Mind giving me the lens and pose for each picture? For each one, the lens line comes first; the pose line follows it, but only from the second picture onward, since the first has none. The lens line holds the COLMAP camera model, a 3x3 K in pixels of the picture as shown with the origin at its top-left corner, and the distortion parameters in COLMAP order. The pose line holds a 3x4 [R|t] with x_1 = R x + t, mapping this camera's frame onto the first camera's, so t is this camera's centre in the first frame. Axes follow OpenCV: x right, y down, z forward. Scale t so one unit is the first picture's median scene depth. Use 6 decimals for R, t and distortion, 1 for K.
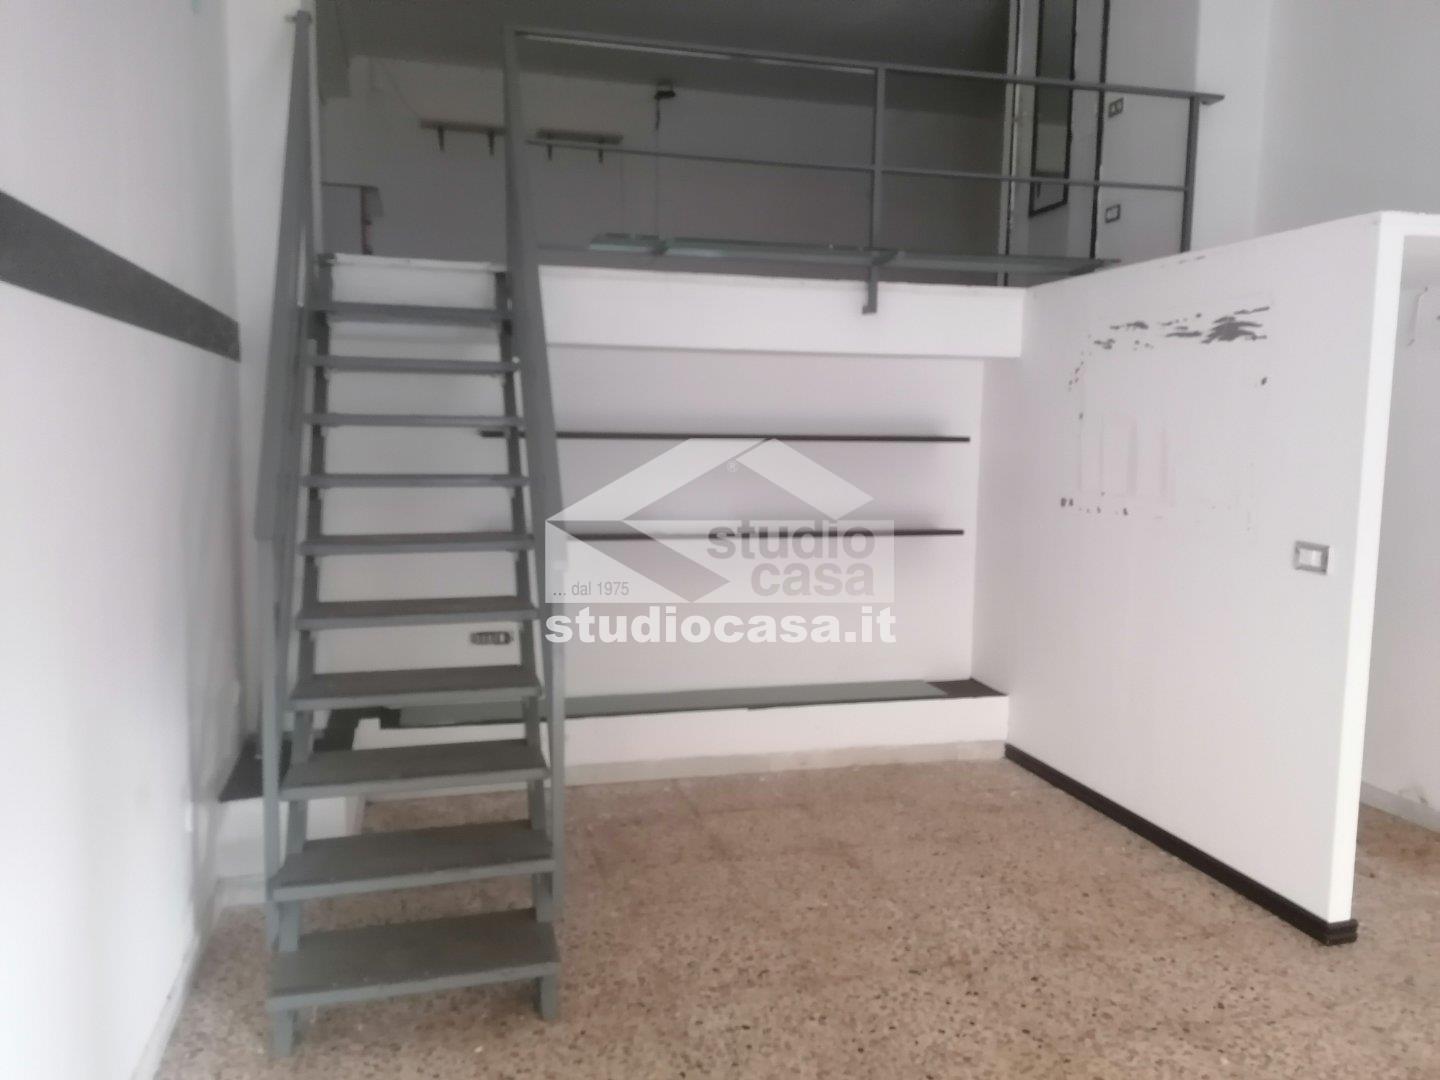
lens RADIAL K [[1081.2, 0, 715.1], [0, 1081.2, 535.8], [0, 0, 1]] dist [0.088229, -0.116527]
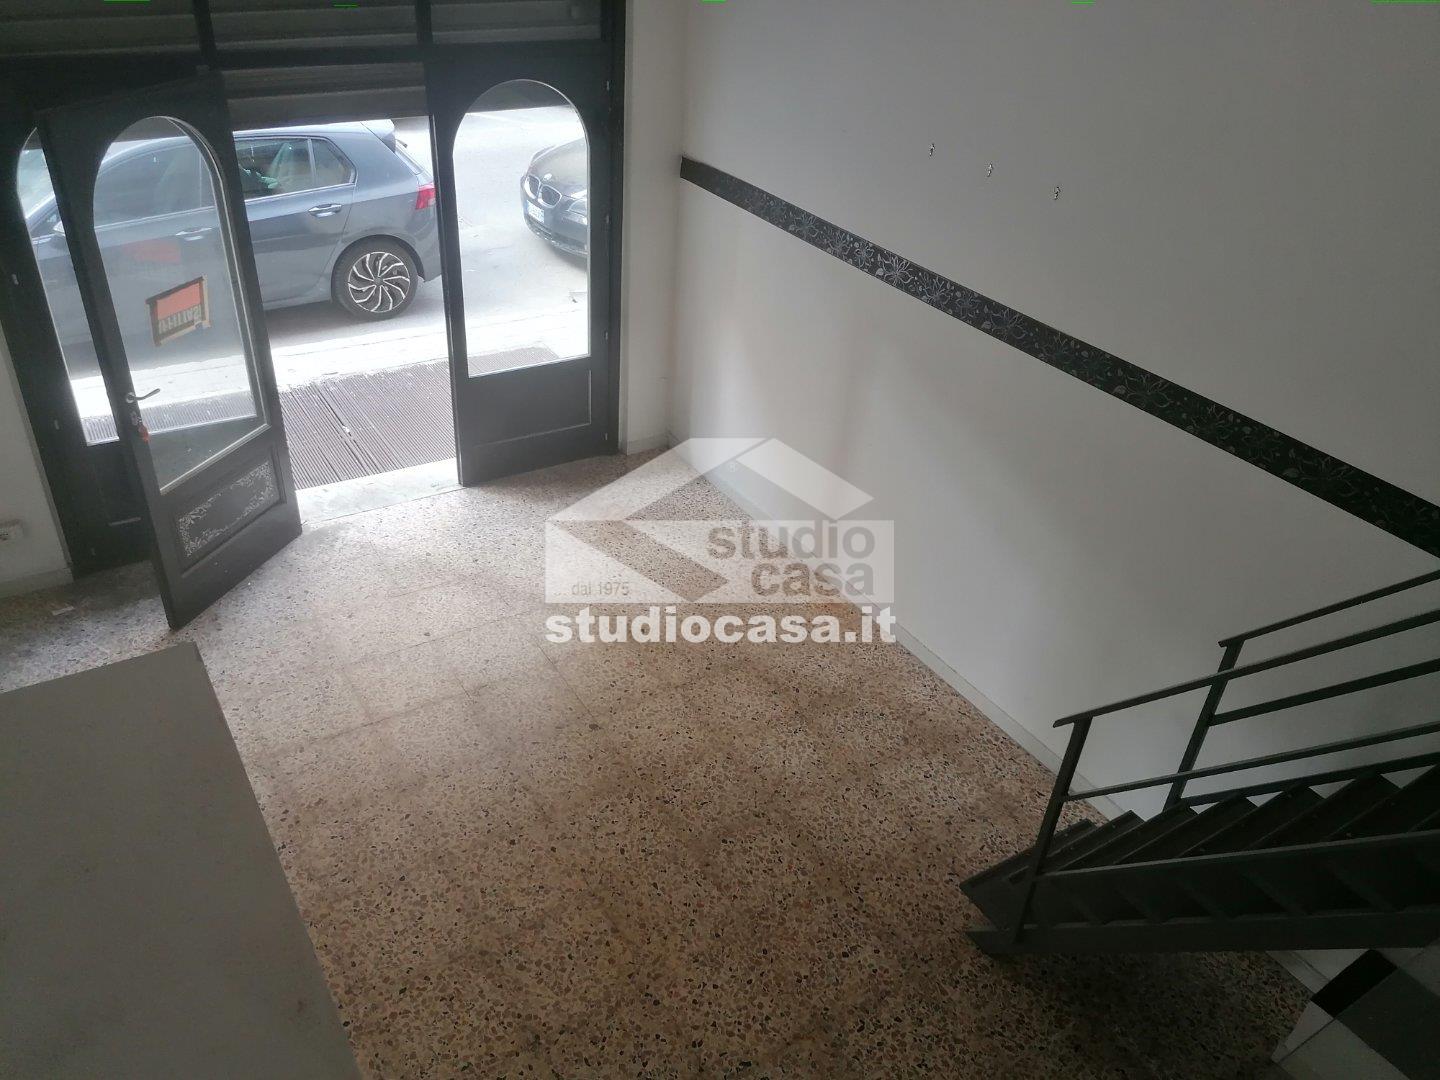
lens RADIAL K [[1081.2, 0, 715.1], [0, 1081.2, 535.8], [0, 0, 1]] dist [0.088229, -0.116527]
pose [[-0.952855, 0.099559, -0.286626, 0.476283], [-0.102461, 0.783573, 0.612793, -0.734023], [0.285602, 0.613271, -0.736431, 1.454353]]
